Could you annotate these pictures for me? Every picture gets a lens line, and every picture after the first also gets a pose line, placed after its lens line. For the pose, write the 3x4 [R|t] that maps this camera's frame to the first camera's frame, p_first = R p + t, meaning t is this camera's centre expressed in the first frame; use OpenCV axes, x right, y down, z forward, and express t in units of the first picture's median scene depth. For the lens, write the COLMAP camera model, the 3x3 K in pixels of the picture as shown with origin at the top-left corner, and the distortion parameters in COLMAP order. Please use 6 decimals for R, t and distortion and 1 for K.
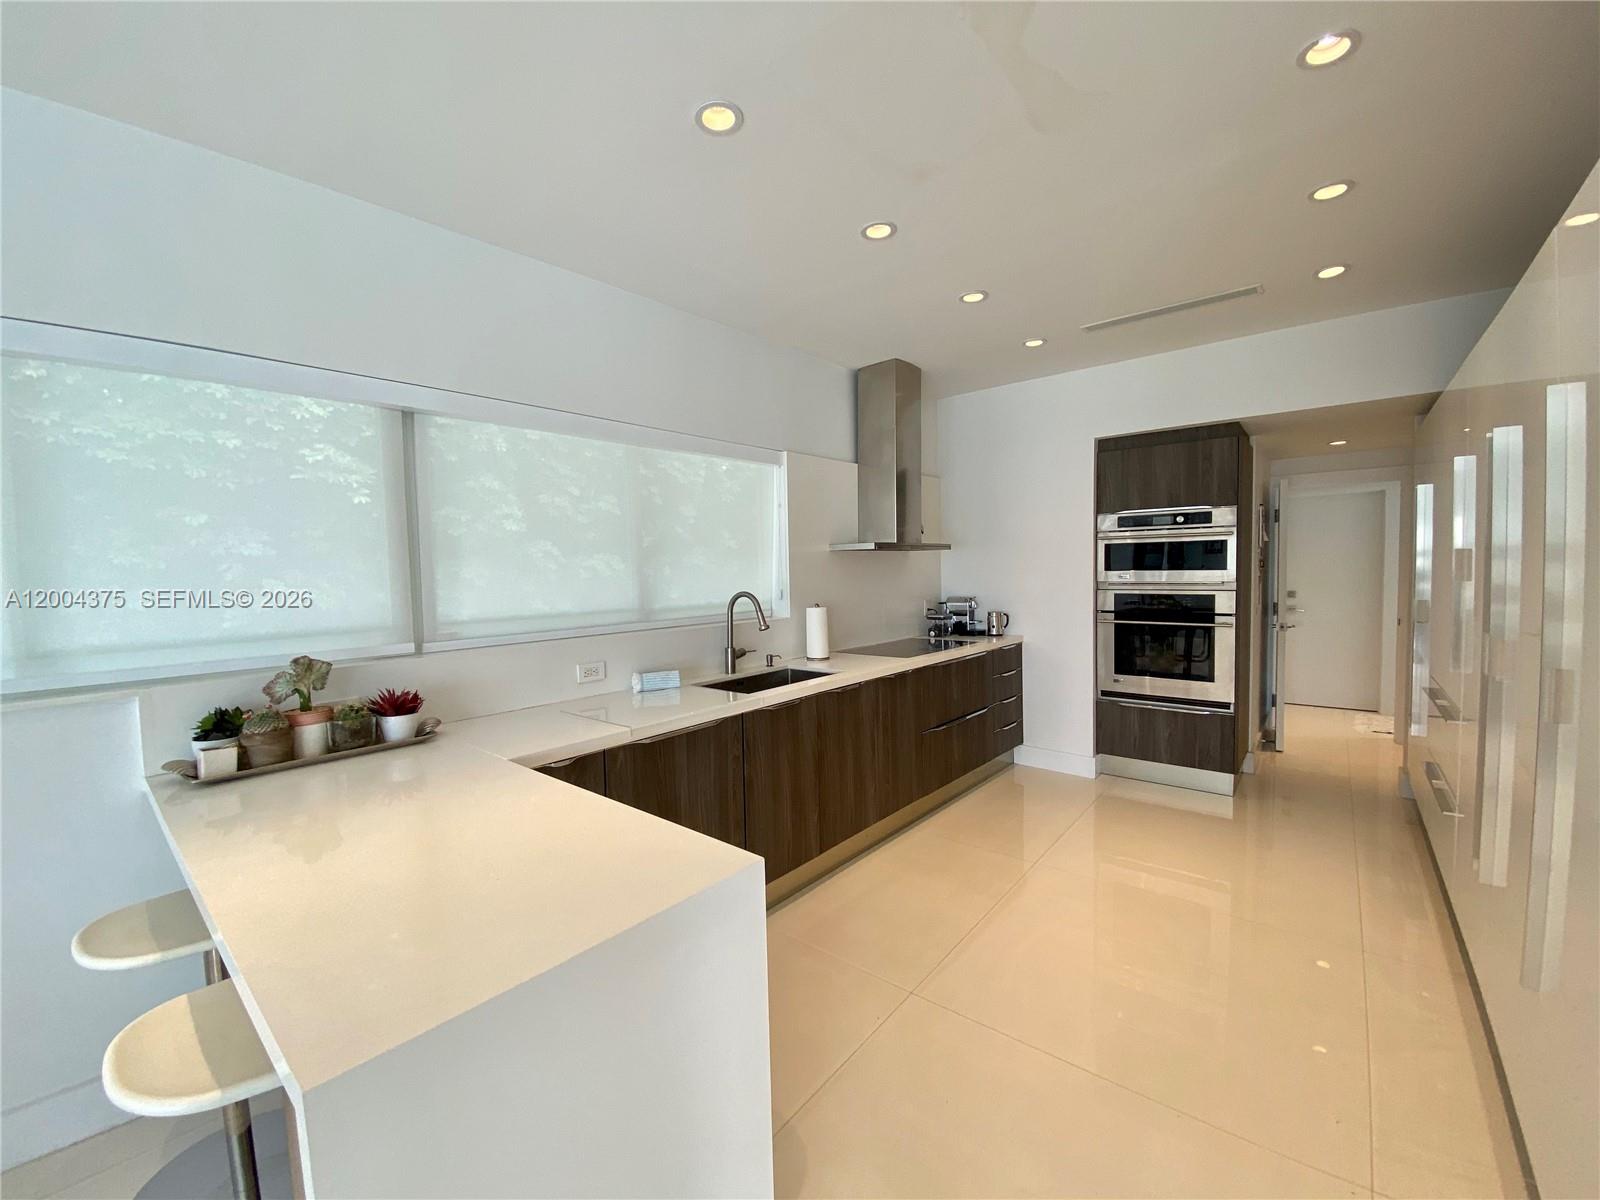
lens RADIAL K [[646.3, 0, 792.9], [0, 646.3, 597.8], [0, 0, 1]] dist [0.016403, -0.019026]
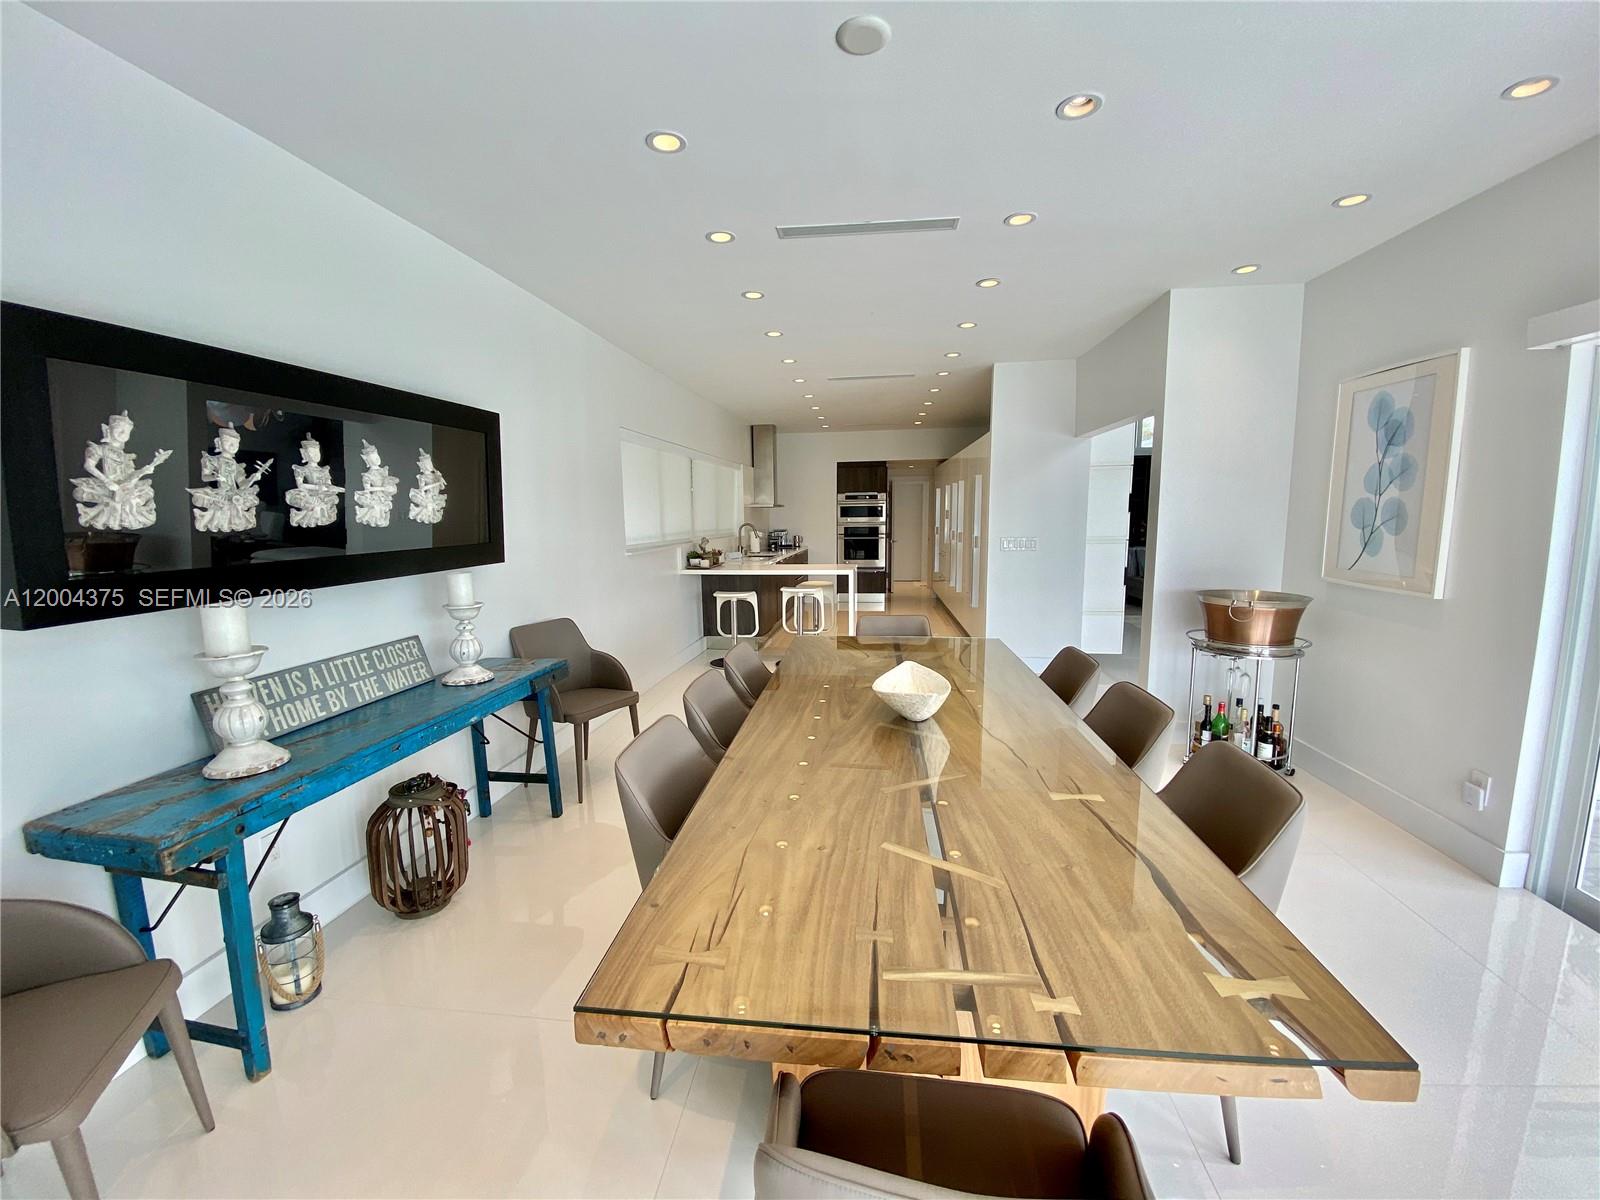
lens RADIAL K [[646.3, 0, 792.9], [0, 646.3, 597.8], [0, 0, 1]] dist [0.016403, -0.019026]
pose [[0.842461, -0.052219, 0.536220, -1.025436], [0.018396, 0.997499, 0.068238, 0.094327], [-0.538443, -0.047624, 0.841315, -0.995060]]
